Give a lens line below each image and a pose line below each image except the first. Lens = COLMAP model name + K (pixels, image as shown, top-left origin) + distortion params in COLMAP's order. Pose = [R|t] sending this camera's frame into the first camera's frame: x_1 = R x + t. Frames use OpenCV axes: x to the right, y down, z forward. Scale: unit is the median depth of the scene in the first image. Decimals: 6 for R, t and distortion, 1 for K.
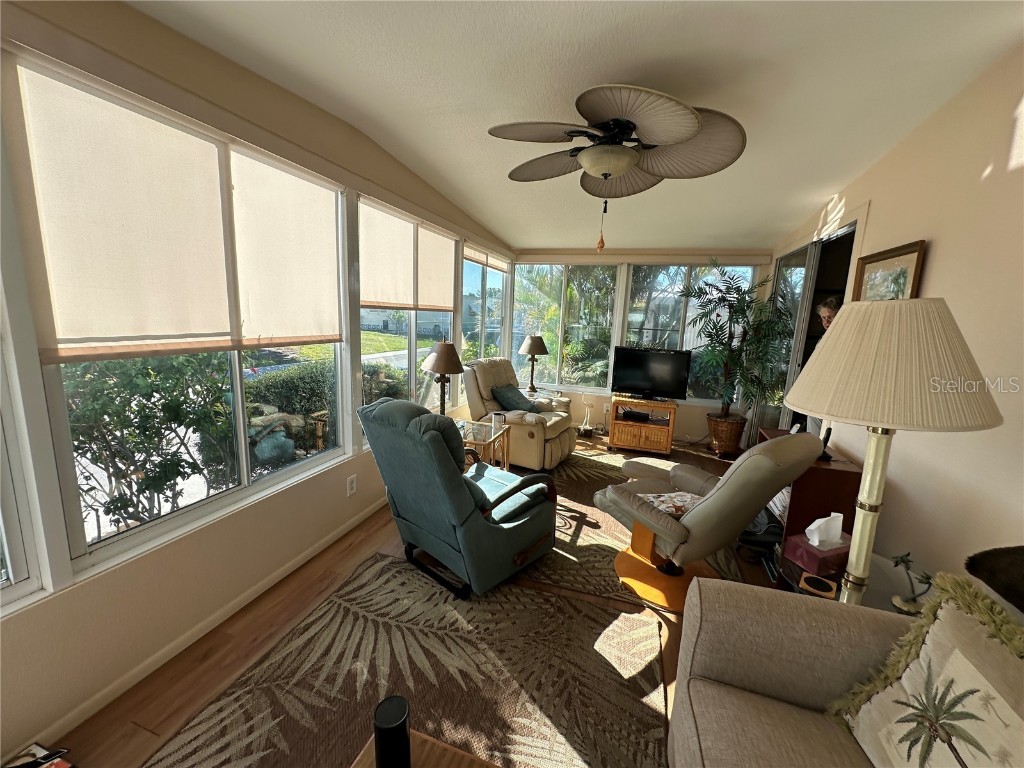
lens RADIAL K [[413.9, 0, 515.2], [0, 413.9, 384.4], [0, 0, 1]] dist [-0.018791, -0.000141]
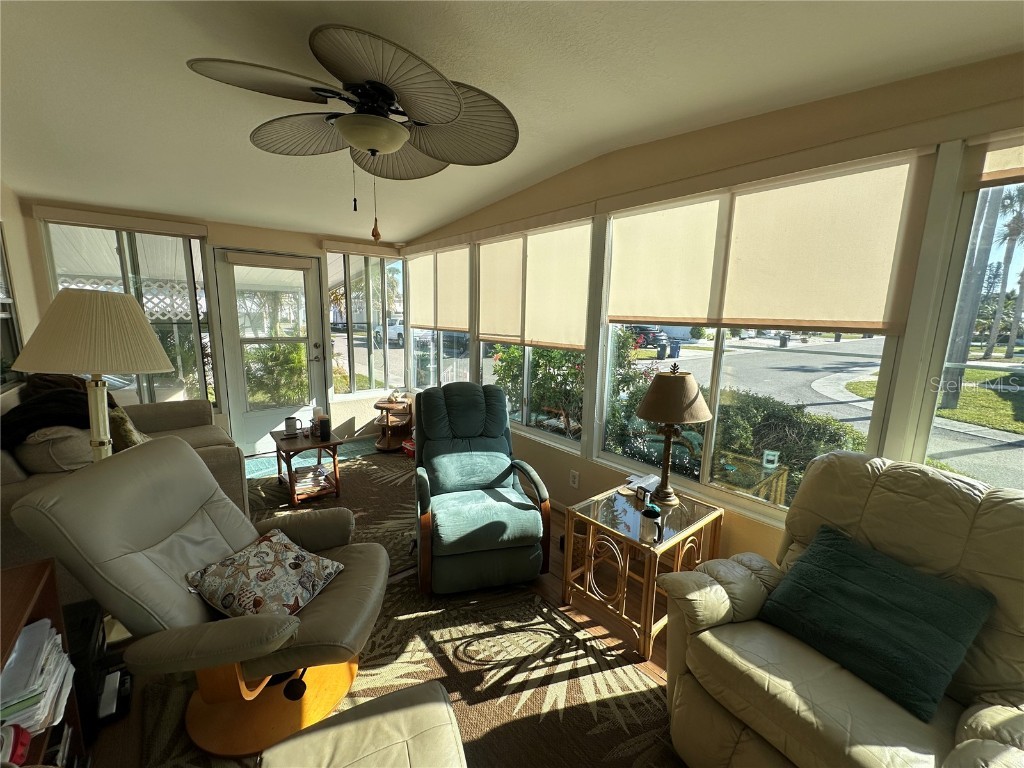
lens RADIAL K [[413.9, 0, 517.1], [0, 413.9, 384.8], [0, 0, 1]] dist [-0.018791, -0.000141]
pose [[-0.538904, 0.076745, -0.838864, 0.600256], [-0.194981, 0.957432, 0.212852, -0.205273], [0.819491, 0.278269, -0.501000, 1.333212]]
